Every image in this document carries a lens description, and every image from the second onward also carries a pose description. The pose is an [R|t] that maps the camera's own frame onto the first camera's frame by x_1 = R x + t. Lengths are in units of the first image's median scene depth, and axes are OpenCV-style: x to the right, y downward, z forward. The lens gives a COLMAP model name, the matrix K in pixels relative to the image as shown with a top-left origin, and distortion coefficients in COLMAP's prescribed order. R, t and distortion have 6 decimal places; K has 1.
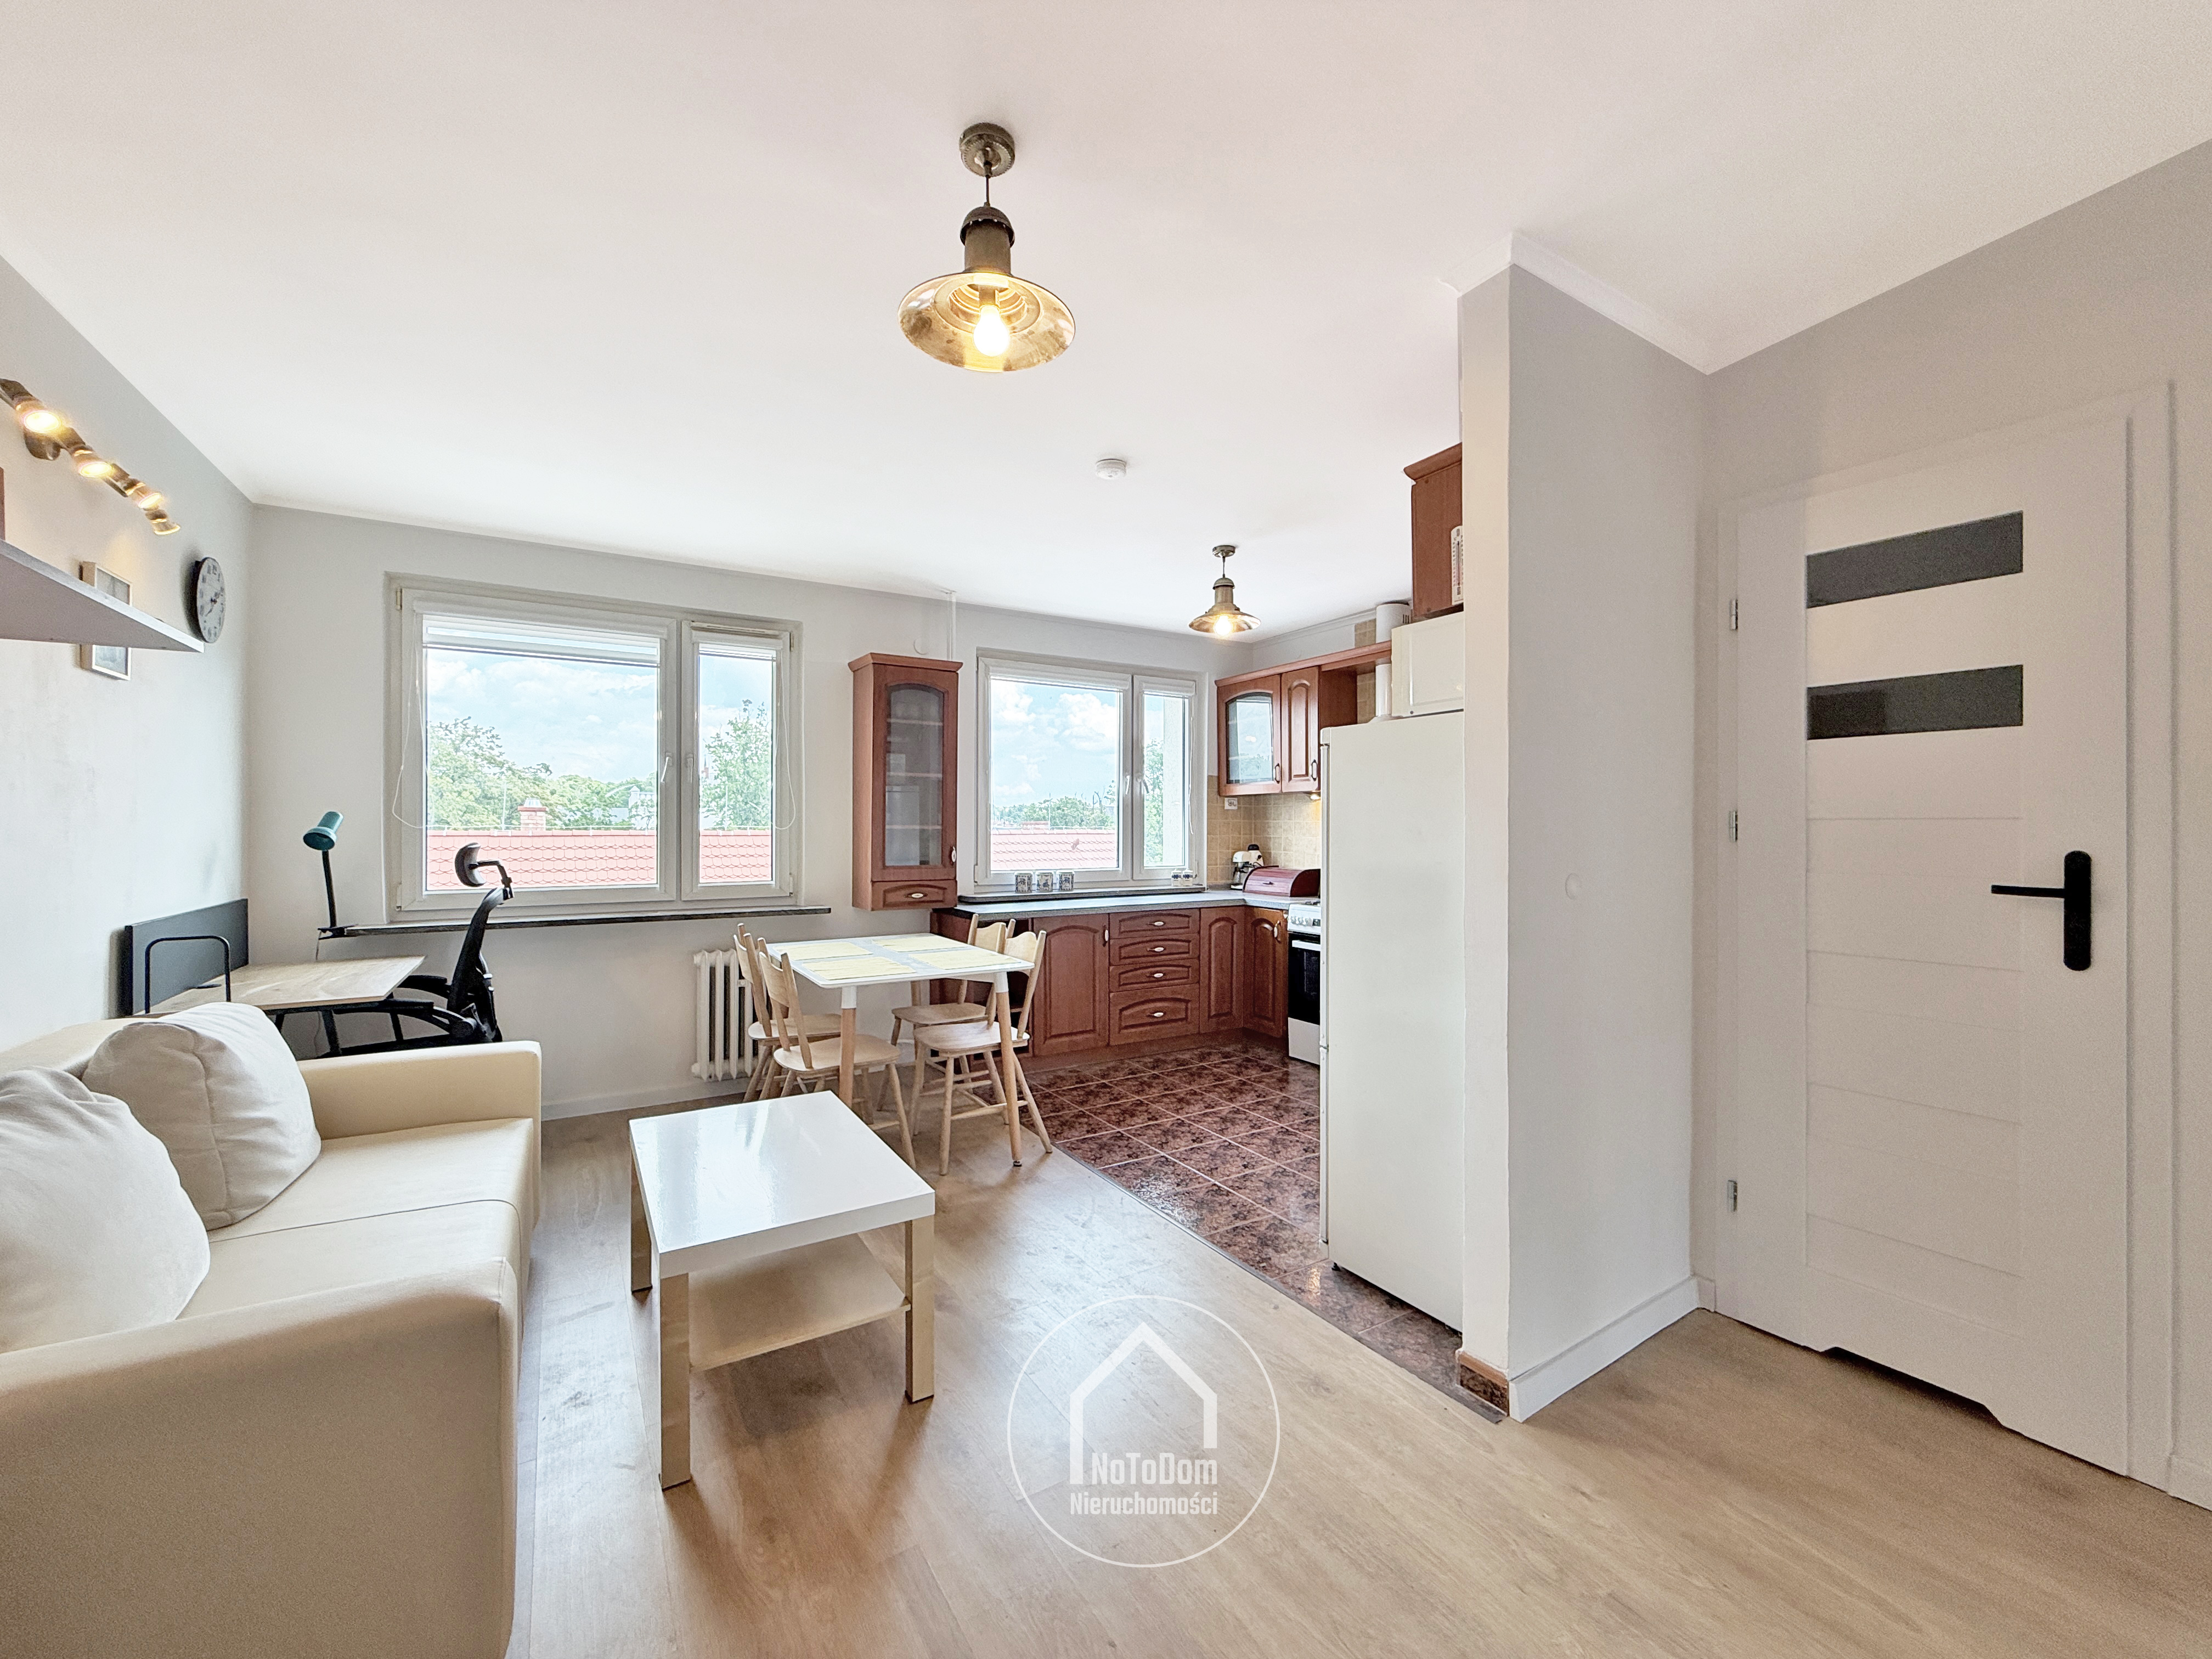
lens RADIAL K [[882.8, 0, 1104.6], [0, 882.8, 829.6], [0, 0, 1]] dist [0.000215, 0.000293]
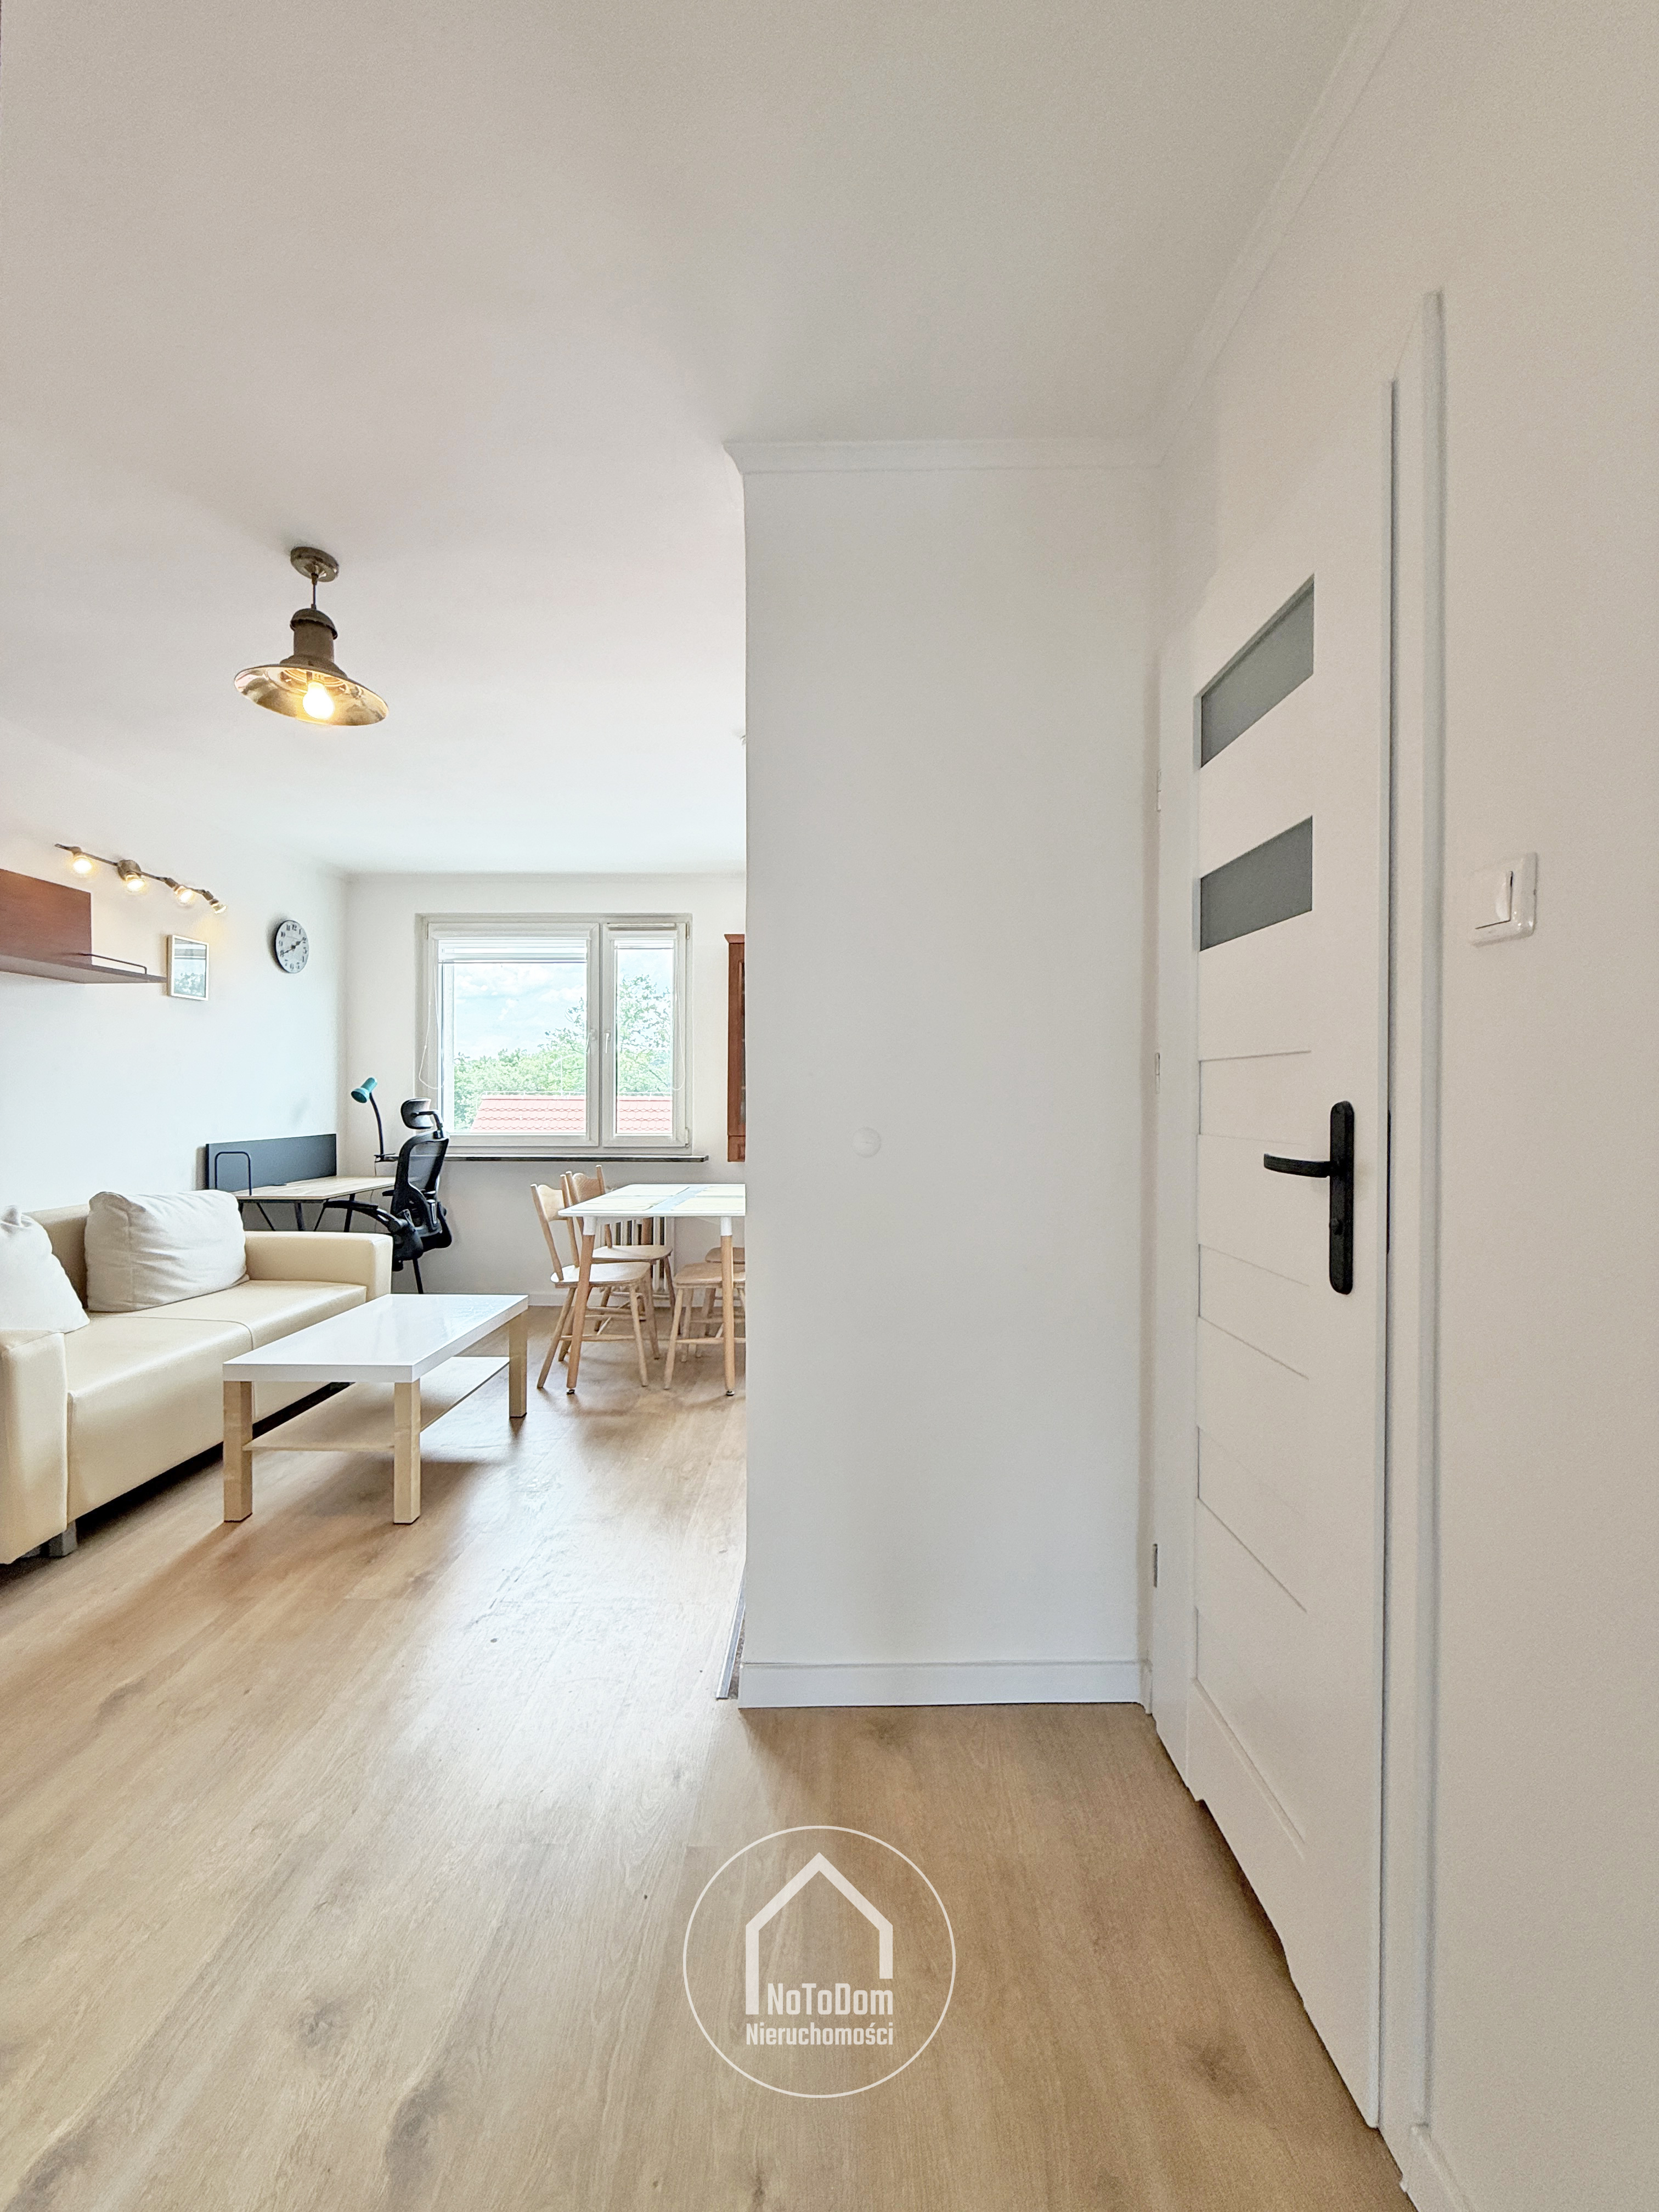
lens RADIAL K [[882.8, 0, 823.7], [0, 882.8, 1102.0], [0, 0, 1]] dist [0.000215, 0.000293]
pose [[0.842527, 0.005112, -0.538630, 0.461690], [-0.002350, 0.999980, 0.005814, 0.008590], [0.538649, -0.003632, 0.842522, 0.112558]]
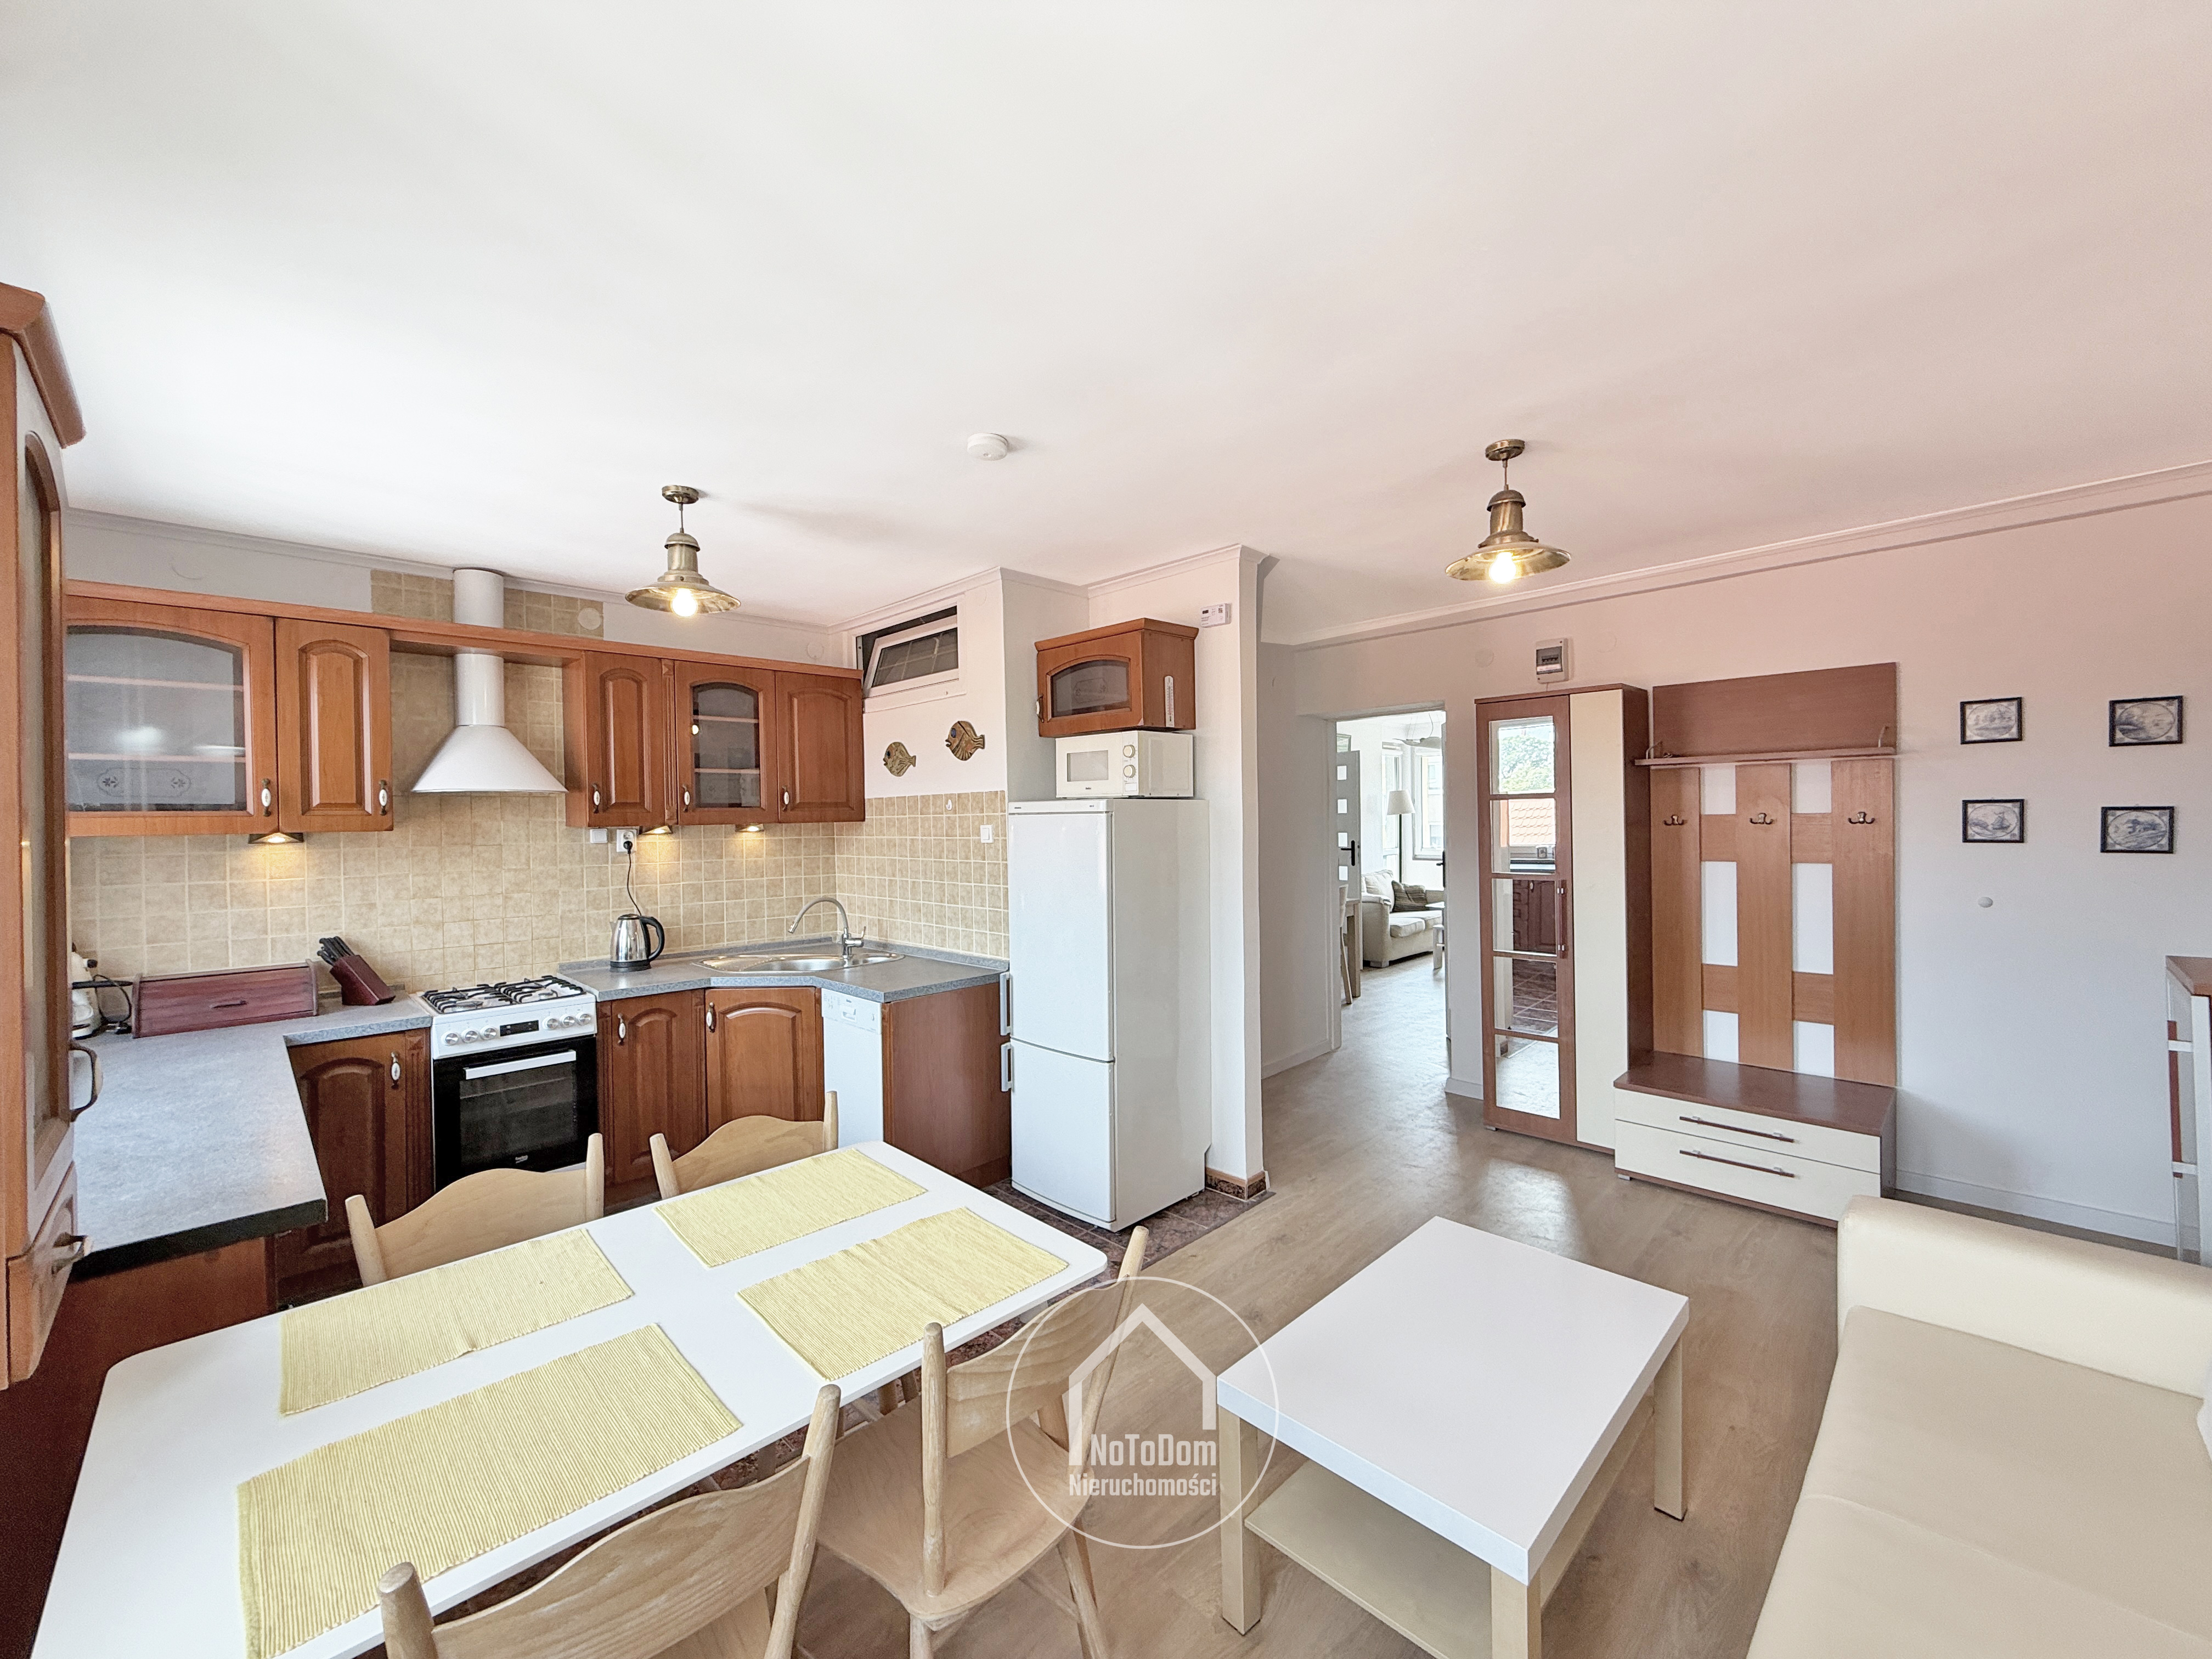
lens RADIAL K [[882.8, 0, 1096.4], [0, 882.8, 828.4], [0, 0, 1]] dist [0.000215, 0.000293]
pose [[-0.219247, -0.009690, 0.975621, -0.573550], [0.016701, 0.999767, 0.013683, -0.055850], [-0.975526, 0.019294, -0.219034, 0.791957]]
